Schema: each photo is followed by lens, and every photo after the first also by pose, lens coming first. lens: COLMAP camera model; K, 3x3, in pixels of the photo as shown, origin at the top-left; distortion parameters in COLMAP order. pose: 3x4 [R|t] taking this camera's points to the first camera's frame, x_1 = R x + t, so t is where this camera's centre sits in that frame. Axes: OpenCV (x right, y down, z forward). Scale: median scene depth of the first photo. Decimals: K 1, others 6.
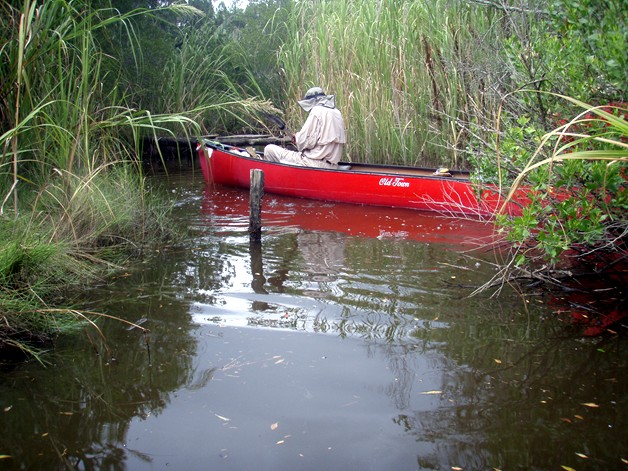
lens RADIAL K [[733.5, 0, 312.9], [0, 733.5, 232.0], [0, 0, 1]] dist [-0.163309, 0.000000]
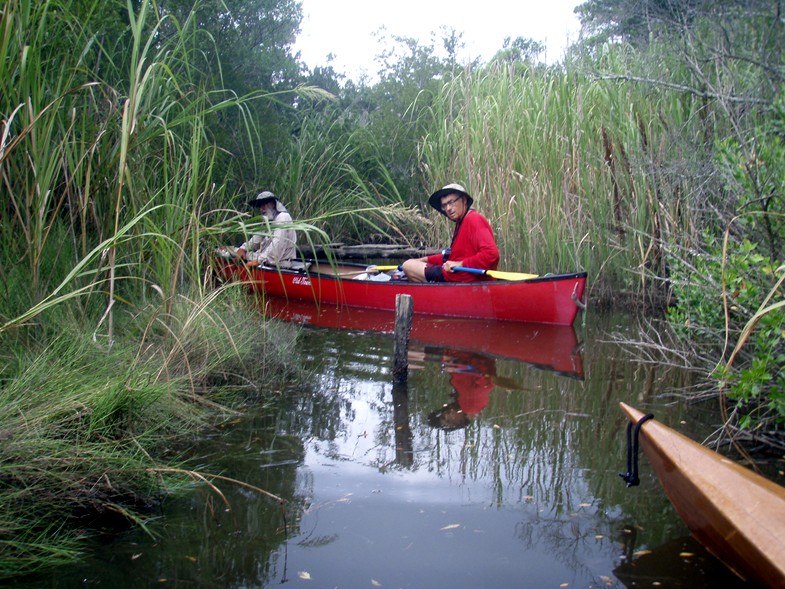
lens RADIAL K [[916.8, 0, 387.7], [0, 916.8, 288.8], [0, 0, 1]] dist [-0.163309, 0.000000]
pose [[0.997365, 0.022202, -0.069071, -0.028885], [-0.027661, 0.996482, -0.079107, -0.012979], [0.067072, 0.080810, 0.994470, -0.010099]]
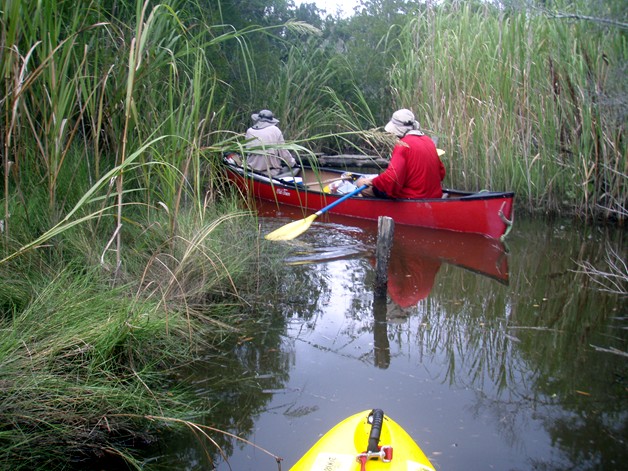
lens RADIAL K [[733.5, 0, 310.0], [0, 733.5, 237.6], [0, 0, 1]] dist [-0.163309, 0.000000]
pose [[0.990944, 0.045460, -0.126347, -0.062778], [-0.045957, 0.998943, -0.001014, -0.063867], [0.126167, 0.006811, 0.991986, 0.124466]]
